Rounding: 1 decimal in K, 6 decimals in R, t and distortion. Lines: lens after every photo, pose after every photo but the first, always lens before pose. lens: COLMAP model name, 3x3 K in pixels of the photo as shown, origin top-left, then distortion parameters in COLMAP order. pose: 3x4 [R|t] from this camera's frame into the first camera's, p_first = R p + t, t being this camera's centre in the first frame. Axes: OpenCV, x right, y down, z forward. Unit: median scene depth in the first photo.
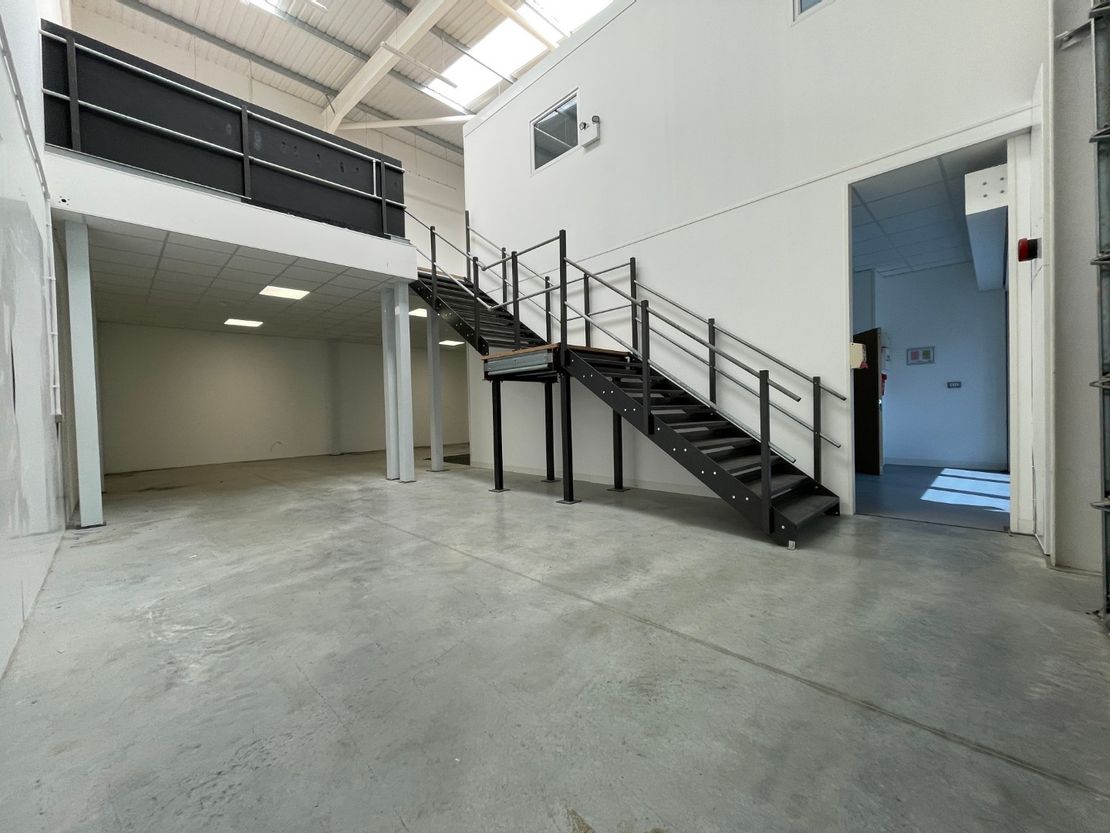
lens RADIAL K [[445.9, 0, 554.0], [0, 445.9, 415.8], [0, 0, 1]] dist [0.000197, -0.000137]
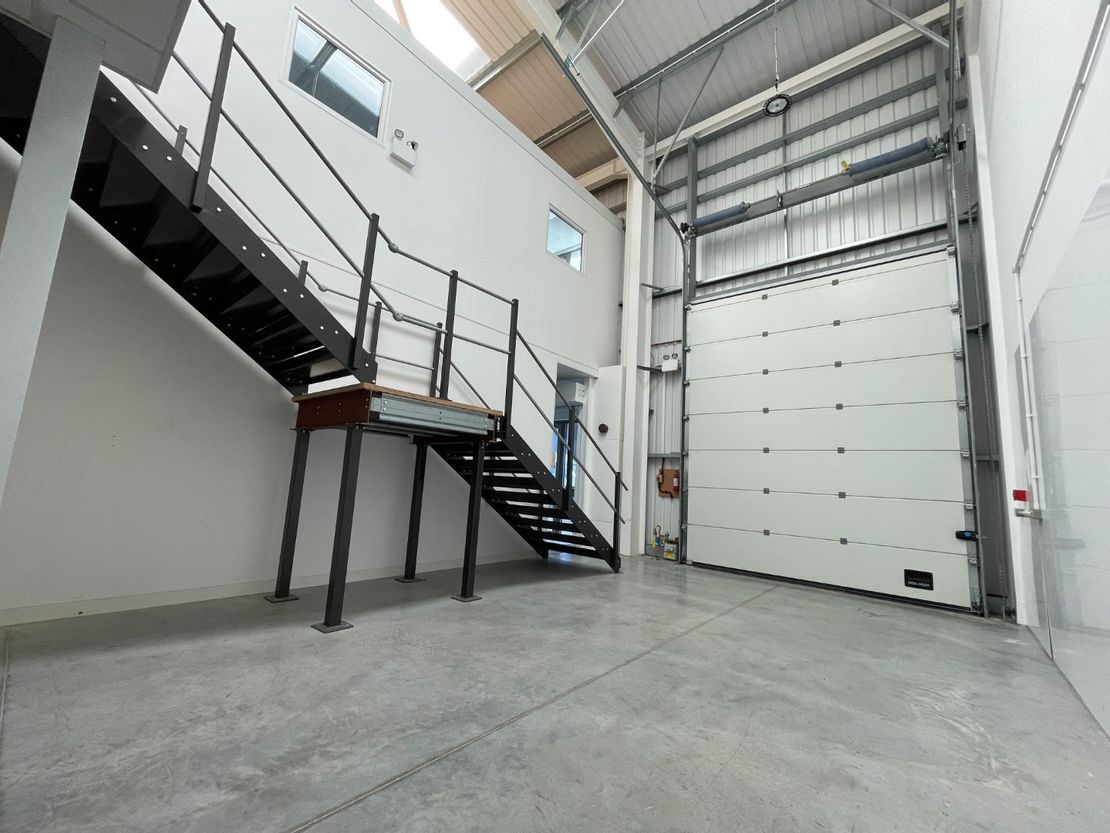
lens RADIAL K [[445.9, 0, 553.9], [0, 445.9, 417.5], [0, 0, 1]] dist [0.000197, -0.000137]
pose [[-0.083037, 0.155178, 0.984390, -0.894456], [-0.033576, 0.986805, -0.158391, -0.011939], [-0.995981, -0.046204, -0.076731, 0.972894]]
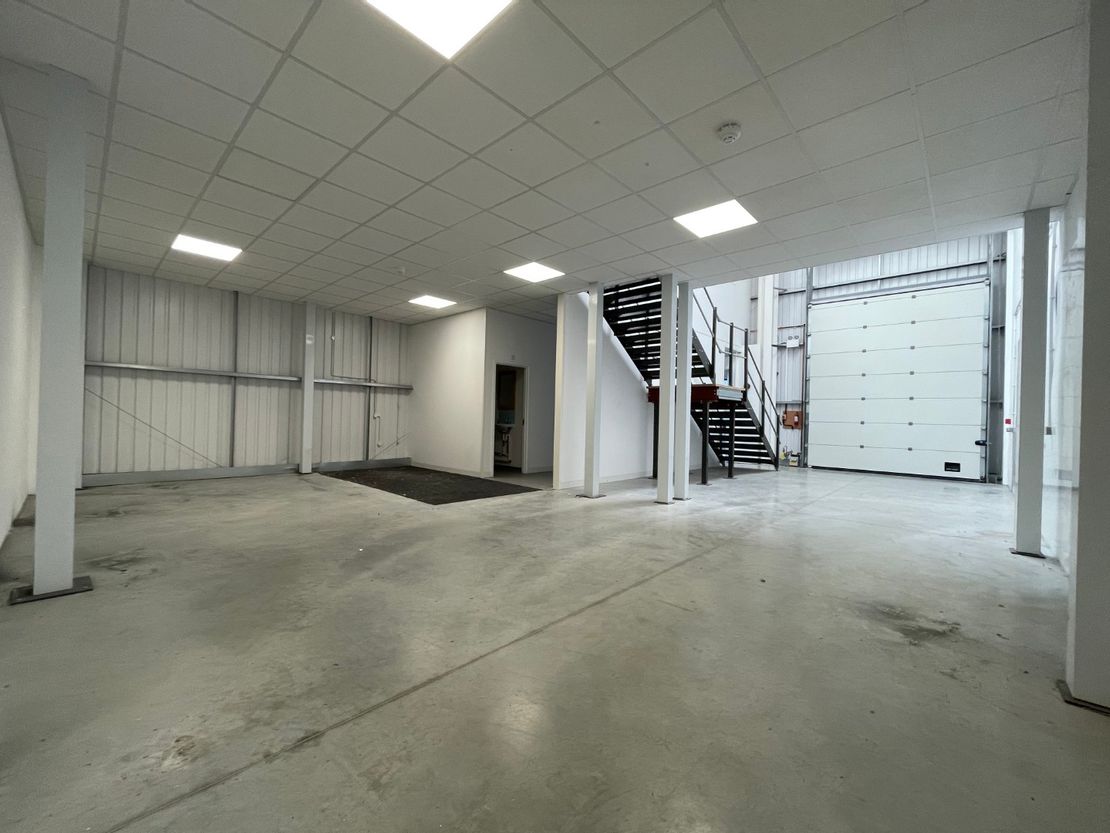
lens RADIAL K [[445.9, 0, 555.5], [0, 445.9, 415.8], [0, 0, 1]] dist [0.000197, -0.000137]
pose [[-0.053418, 0.022763, 0.998313, -1.723384], [-0.001240, 0.999738, -0.022862, -0.009322], [-0.998571, -0.002459, -0.053376, 1.847874]]
